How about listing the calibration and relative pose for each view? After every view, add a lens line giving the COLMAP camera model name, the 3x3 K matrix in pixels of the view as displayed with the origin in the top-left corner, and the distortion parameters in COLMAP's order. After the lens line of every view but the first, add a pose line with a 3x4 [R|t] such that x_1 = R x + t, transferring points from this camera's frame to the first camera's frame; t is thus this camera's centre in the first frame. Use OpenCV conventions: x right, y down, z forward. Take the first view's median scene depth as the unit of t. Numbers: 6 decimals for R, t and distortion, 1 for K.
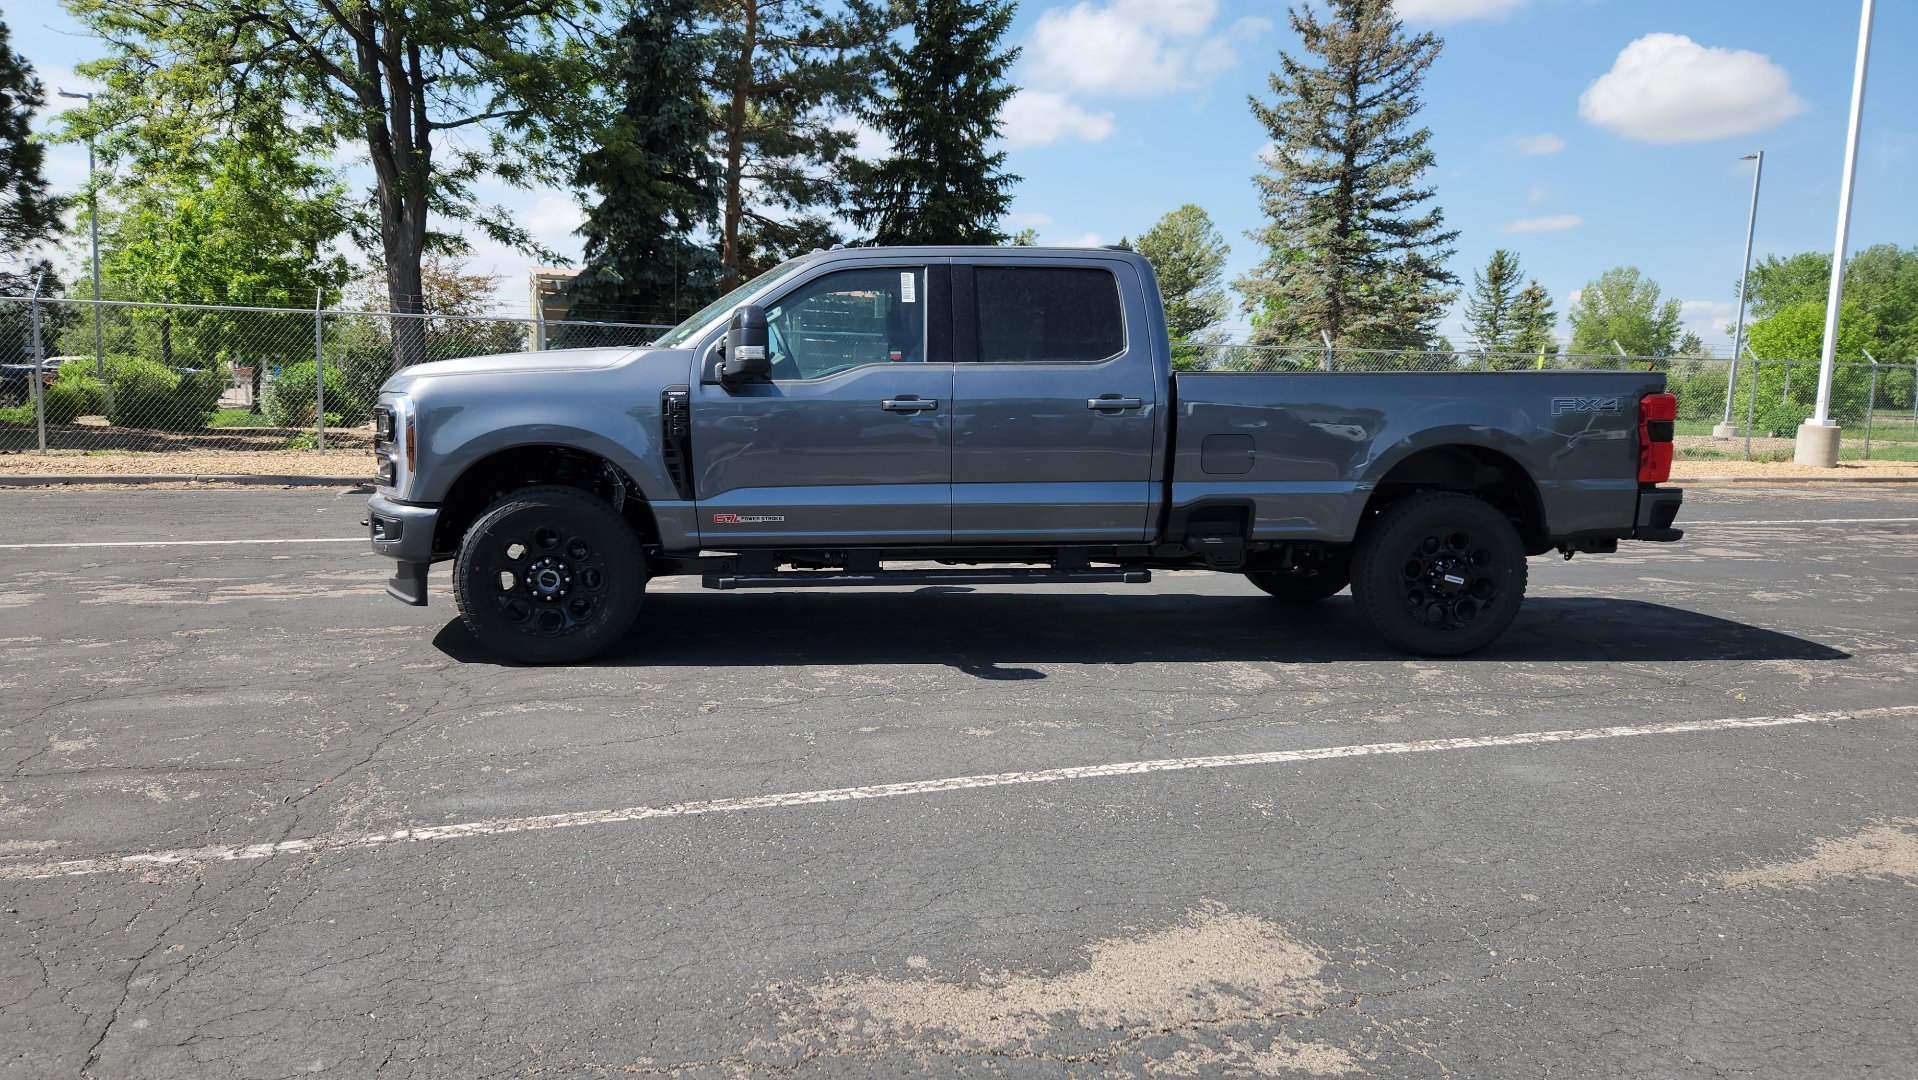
lens RADIAL K [[1280.2, 0, 923.5], [0, 1280.2, 511.5], [0, 0, 1]] dist [0.073280, -0.060568]
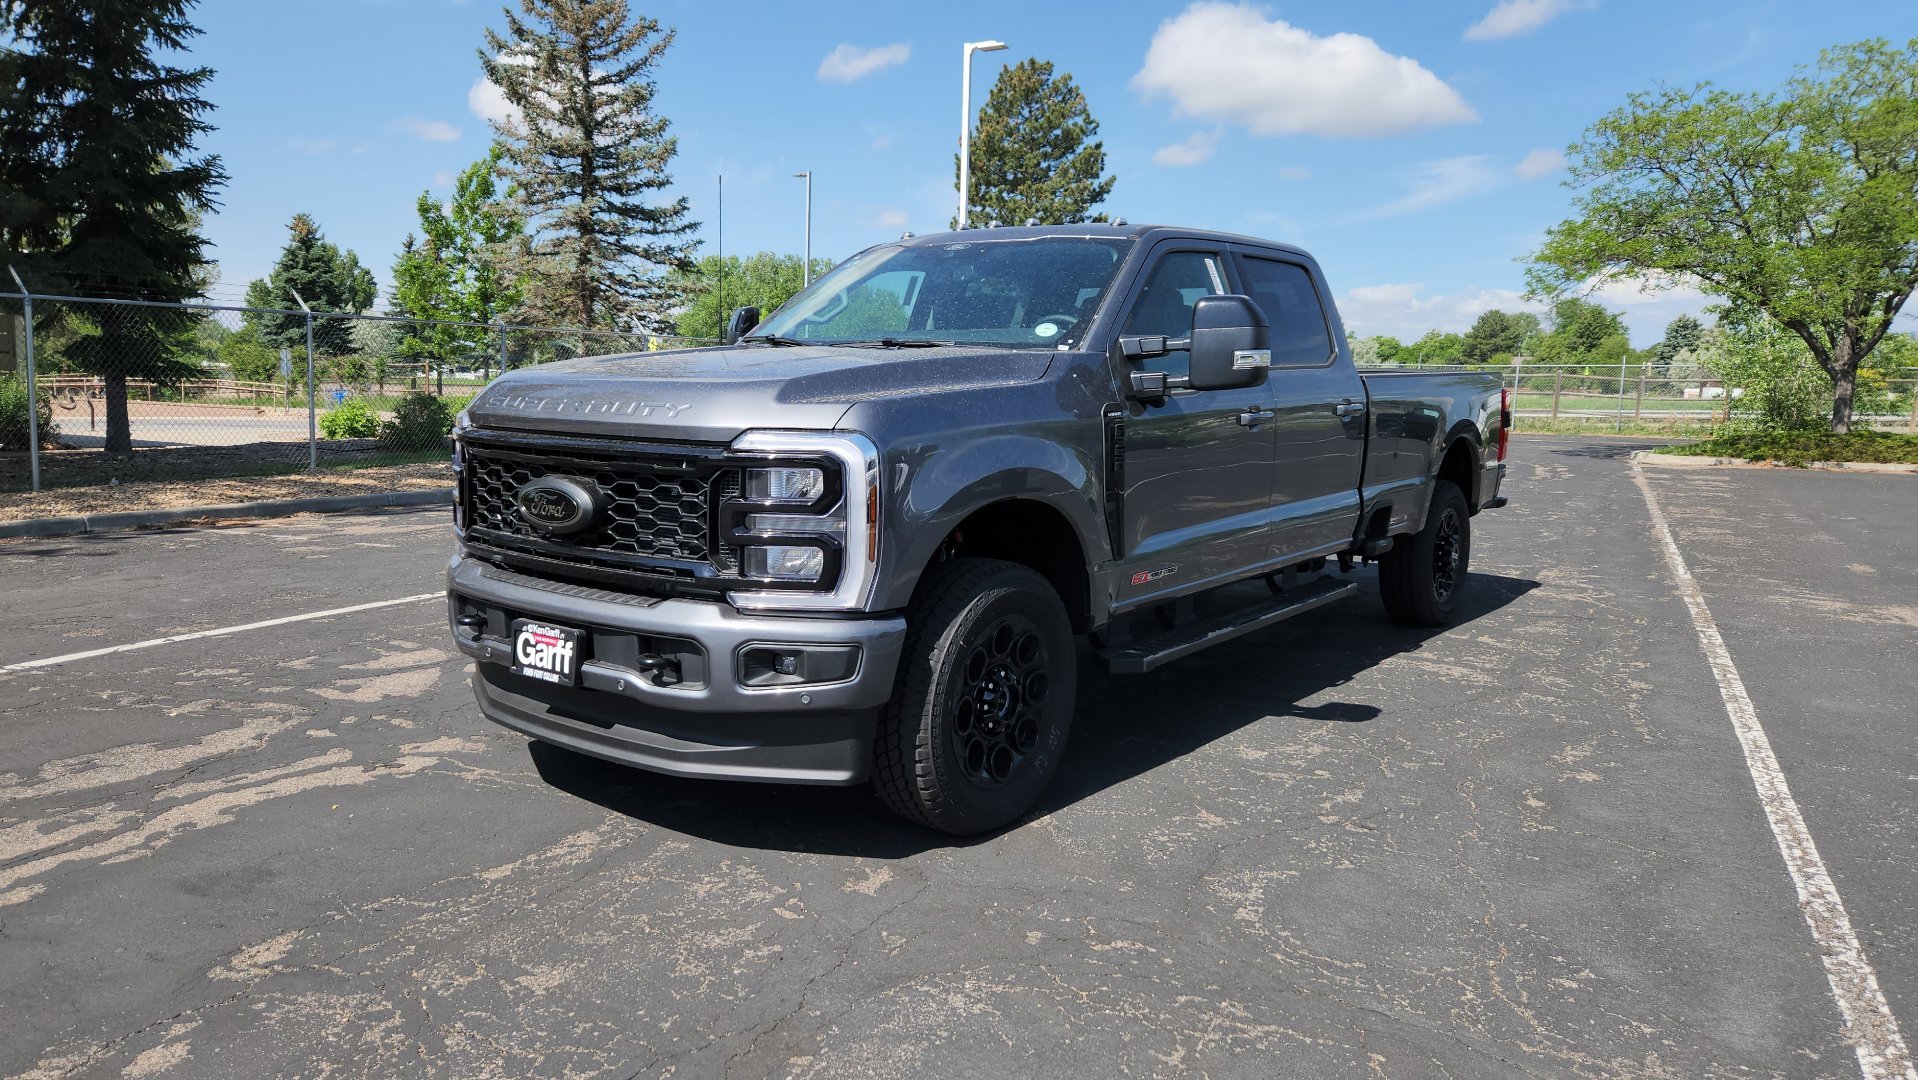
lens RADIAL K [[1284.2, 0, 927.8], [0, 1284.2, 517.3], [0, 0, 1]] dist [0.076416, -0.065838]
pose [[0.713616, -0.085835, 0.695259, -0.732882], [0.071901, 0.996198, 0.049188, -0.072894], [-0.696837, 0.014888, 0.717075, 0.522354]]
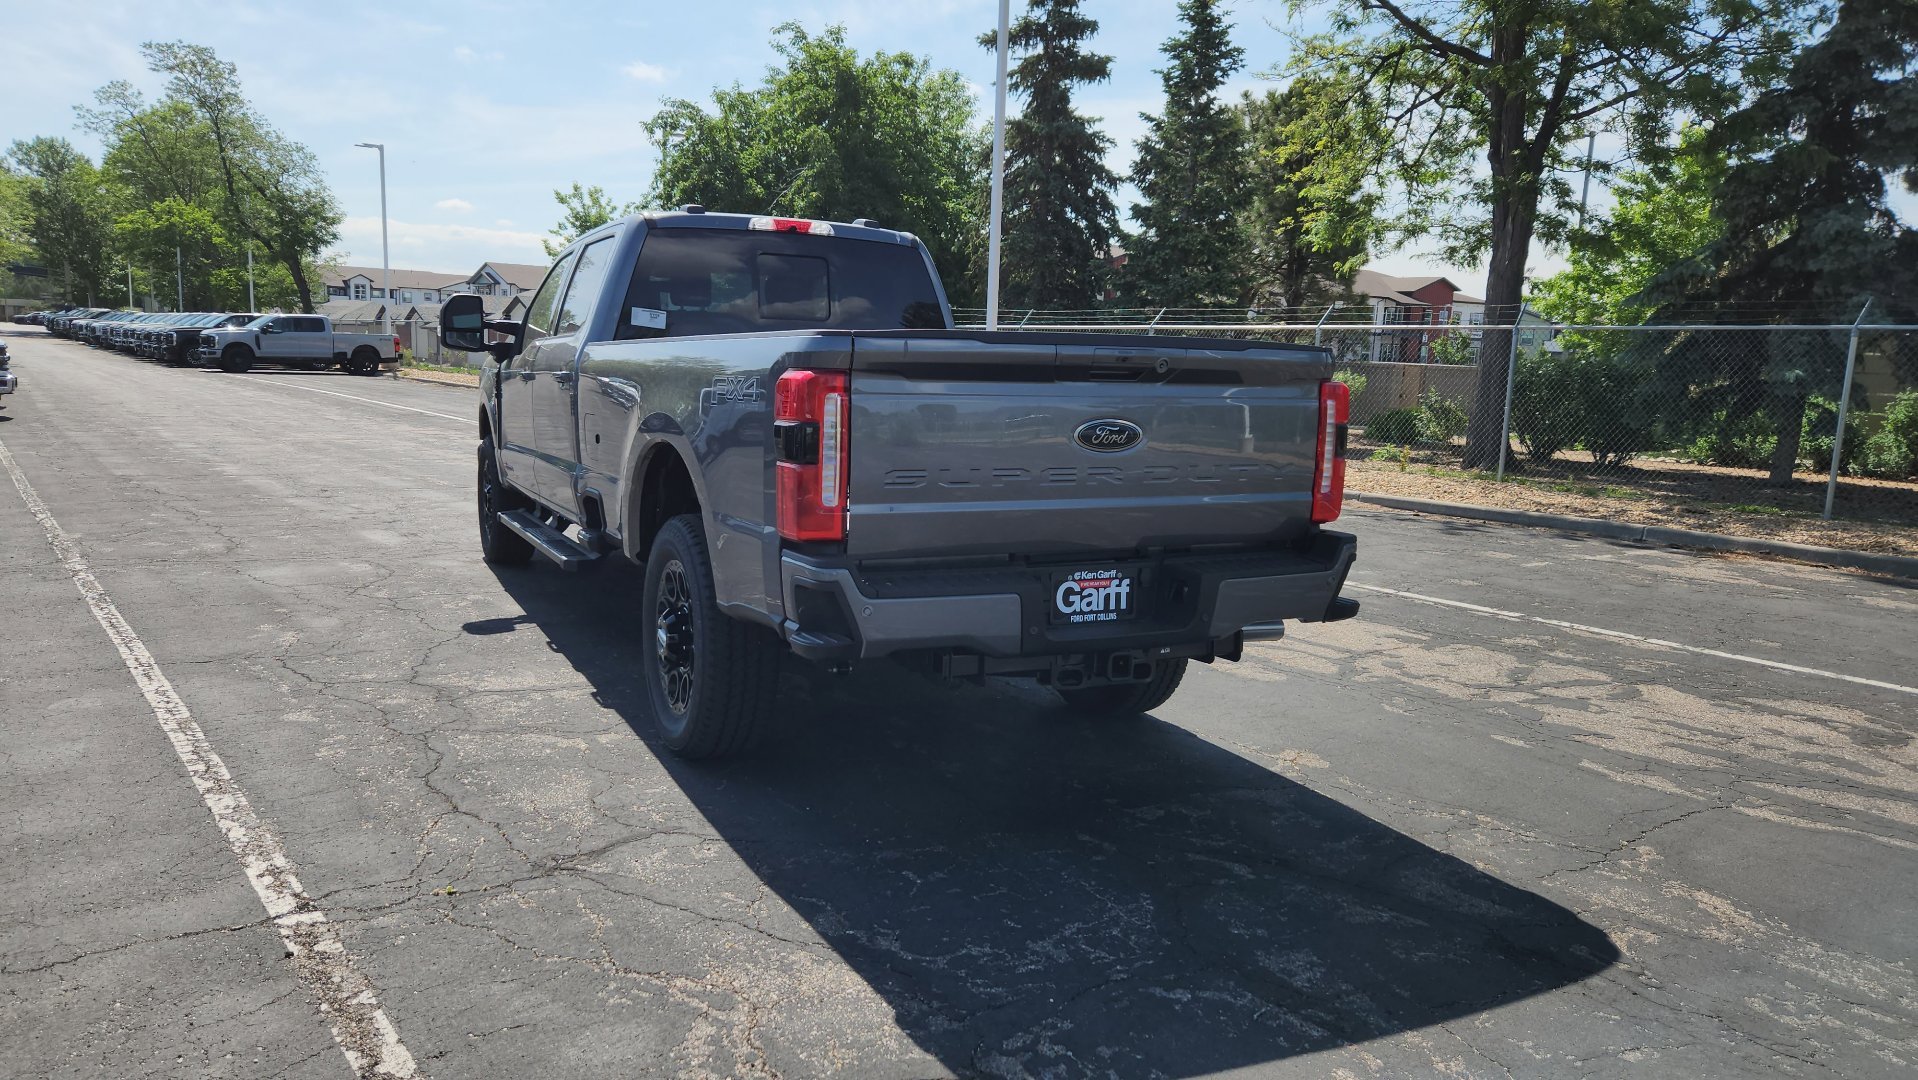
lens RADIAL K [[1275.4, 0, 929.0], [0, 1275.4, 540.4], [0, 0, 1]] dist [0.073381, -0.059299]
pose [[0.326603, 0.120282, -0.937477, 1.125015], [-0.125138, 0.988640, 0.083250, -0.075620], [0.936841, 0.090124, 0.337945, 0.929473]]
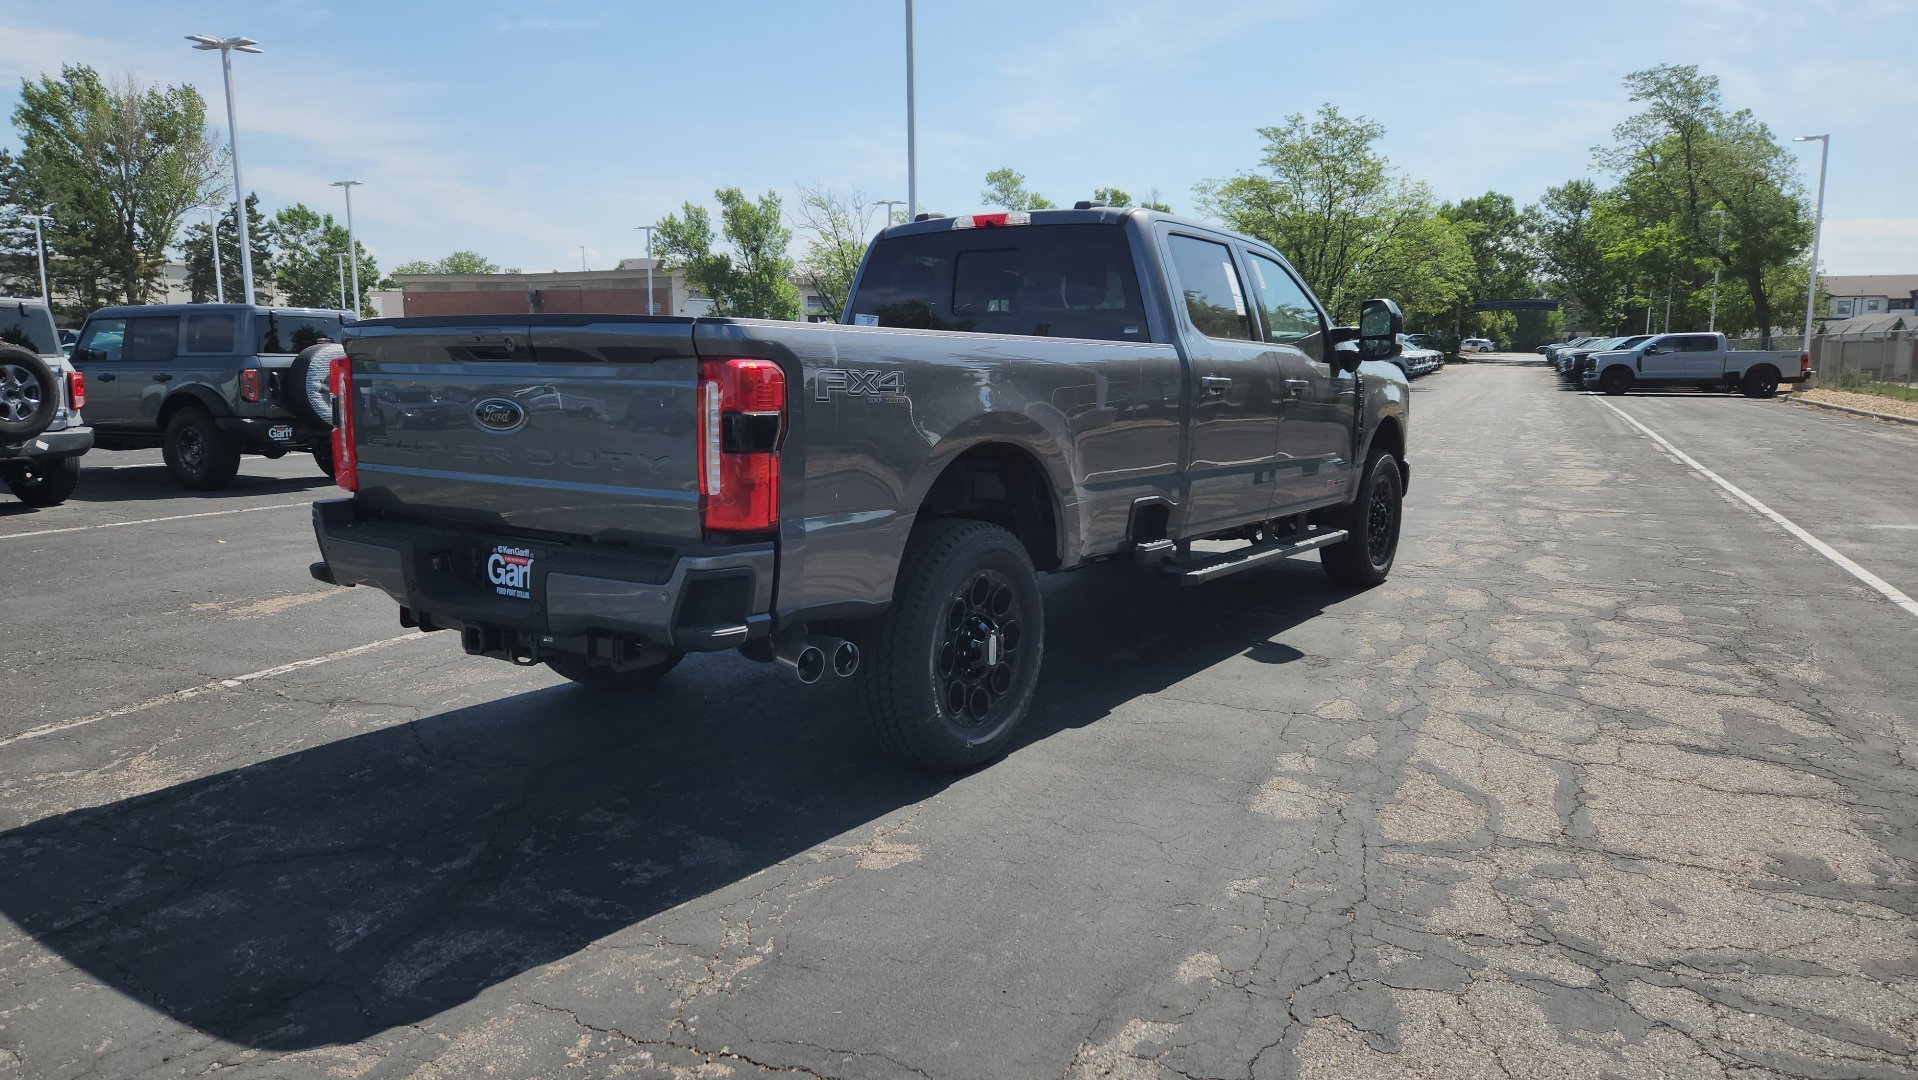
lens RADIAL K [[1283.4, 0, 920.6], [0, 1283.4, 533.1], [0, 0, 1]] dist [0.074707, -0.061556]
pose [[-0.679956, 0.073734, -0.729536, 0.907213], [-0.099982, 0.976316, 0.191862, -0.166726], [0.726405, 0.203398, -0.656480, 1.758194]]
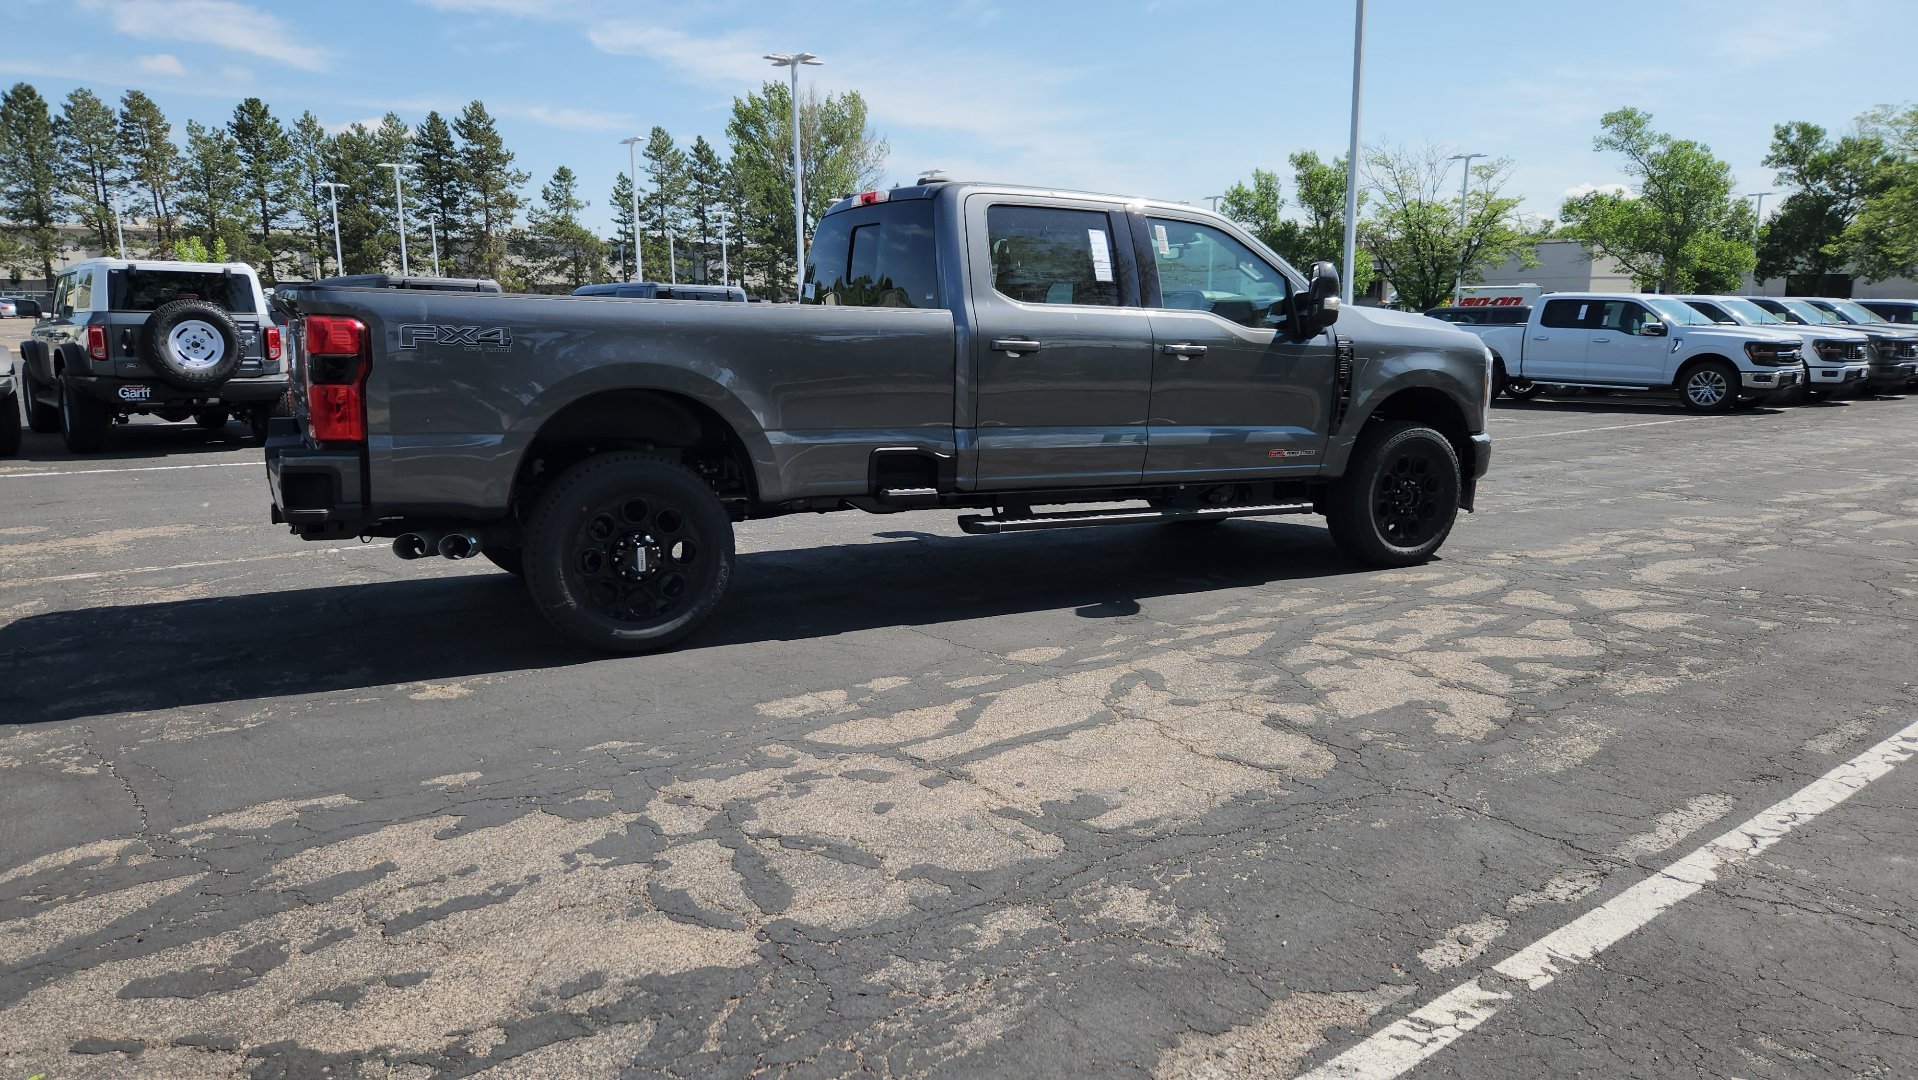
lens RADIAL K [[1285.4, 0, 932.7], [0, 1285.4, 539.1], [0, 0, 1]] dist [0.074789, -0.063478]
pose [[-0.933912, 0.029173, -0.356310, 0.507496], [-0.067452, 0.964385, 0.255757, -0.218612], [0.351081, 0.262889, -0.898683, 2.168401]]
